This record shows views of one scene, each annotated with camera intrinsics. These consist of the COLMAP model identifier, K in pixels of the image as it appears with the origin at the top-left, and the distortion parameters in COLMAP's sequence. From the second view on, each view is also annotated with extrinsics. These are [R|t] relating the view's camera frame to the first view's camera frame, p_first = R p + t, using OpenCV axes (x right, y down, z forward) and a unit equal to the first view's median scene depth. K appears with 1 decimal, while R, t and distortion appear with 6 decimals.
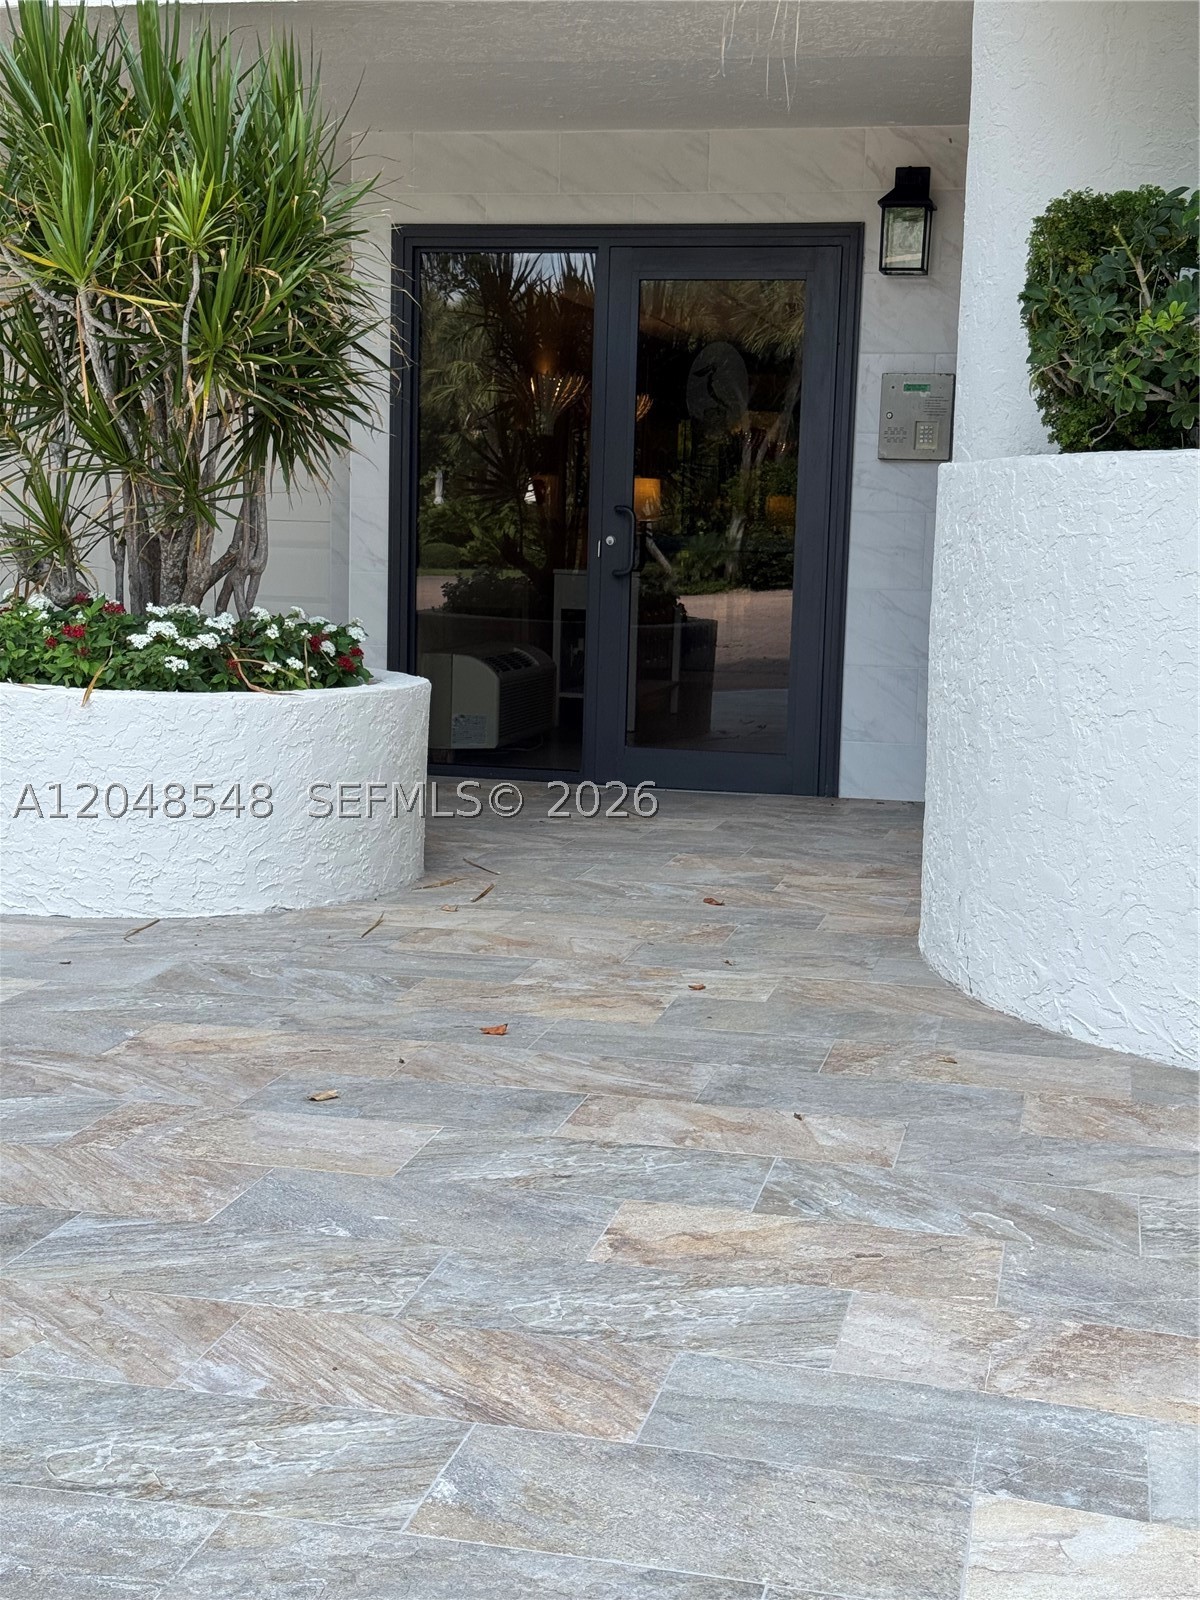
lens RADIAL K [[2232.5, 0, 575.5], [0, 2232.5, 799.6], [0, 0, 1]] dist [0.167182, -0.039752]
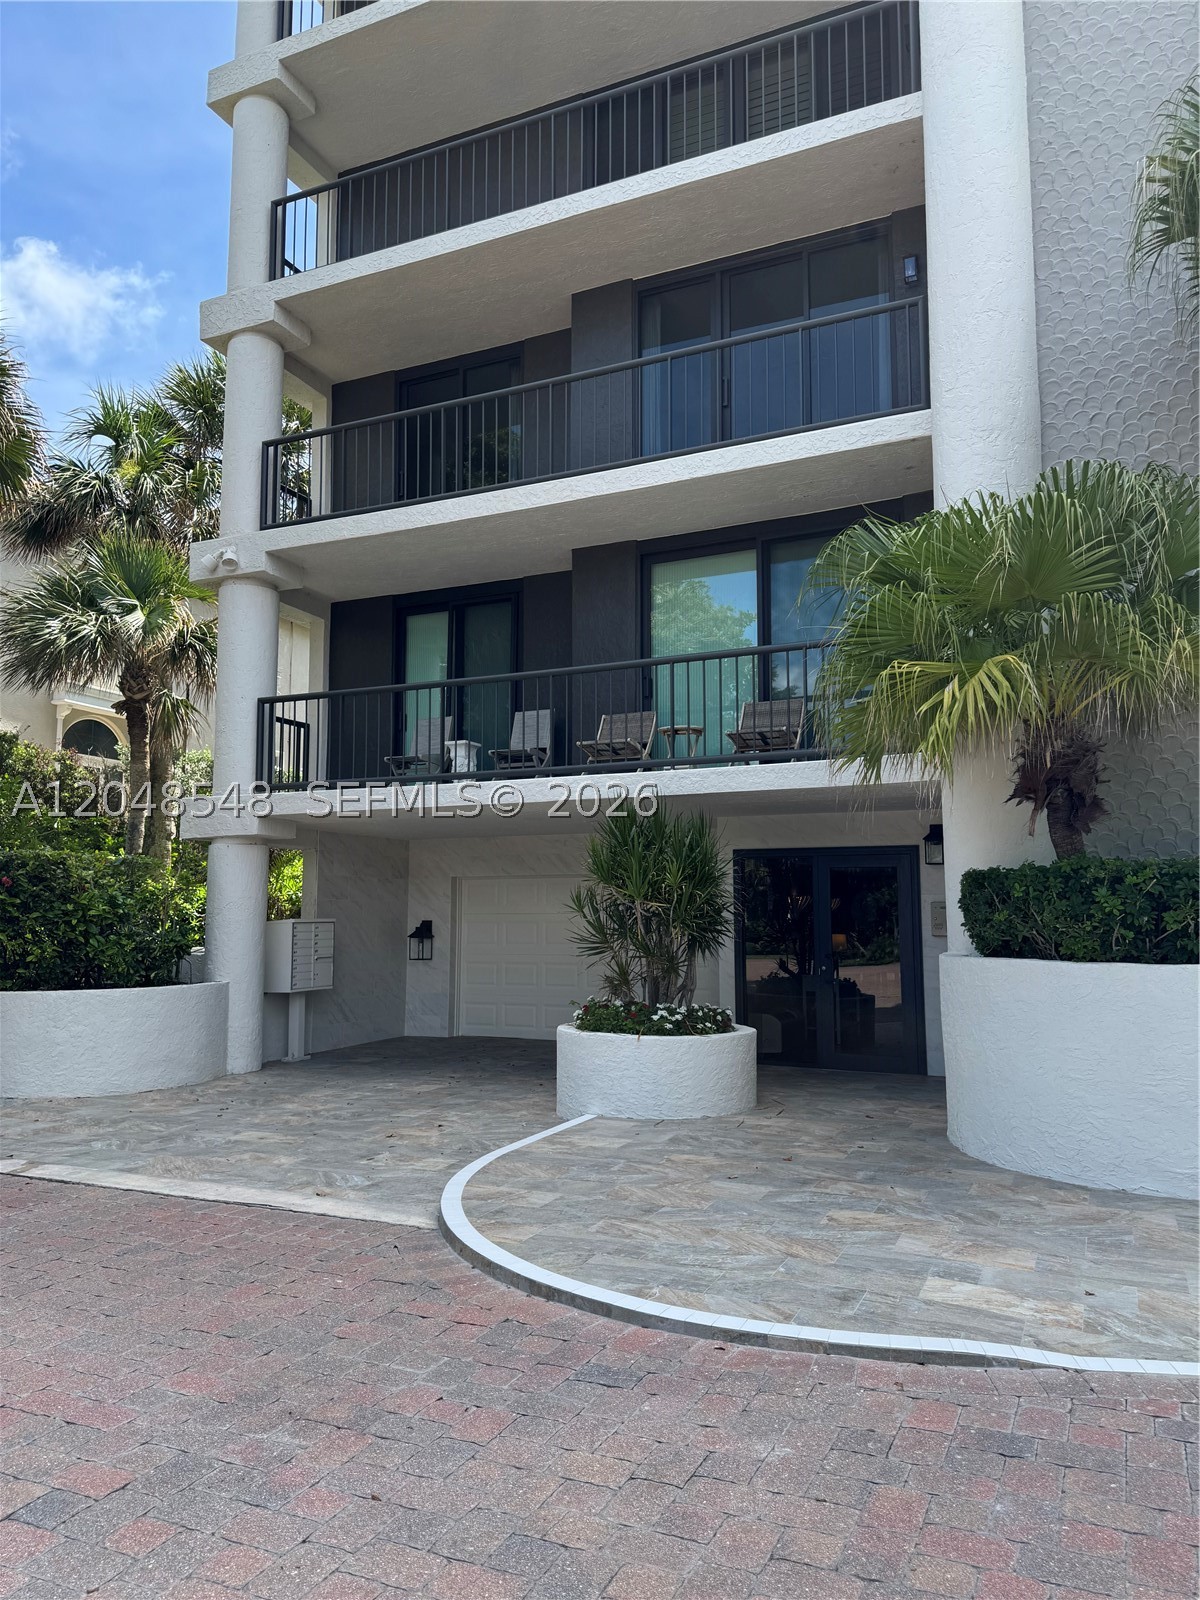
lens RADIAL K [[1115.1, 0, 595.1], [0, 1115.1, 805.9], [0, 0, 1]] dist [0.157252, -0.319519]
pose [[0.981386, -0.044762, -0.186756, 0.015940], [0.000875, 0.973489, -0.228731, -0.009522], [0.192044, 0.224310, 0.955408, -0.664324]]
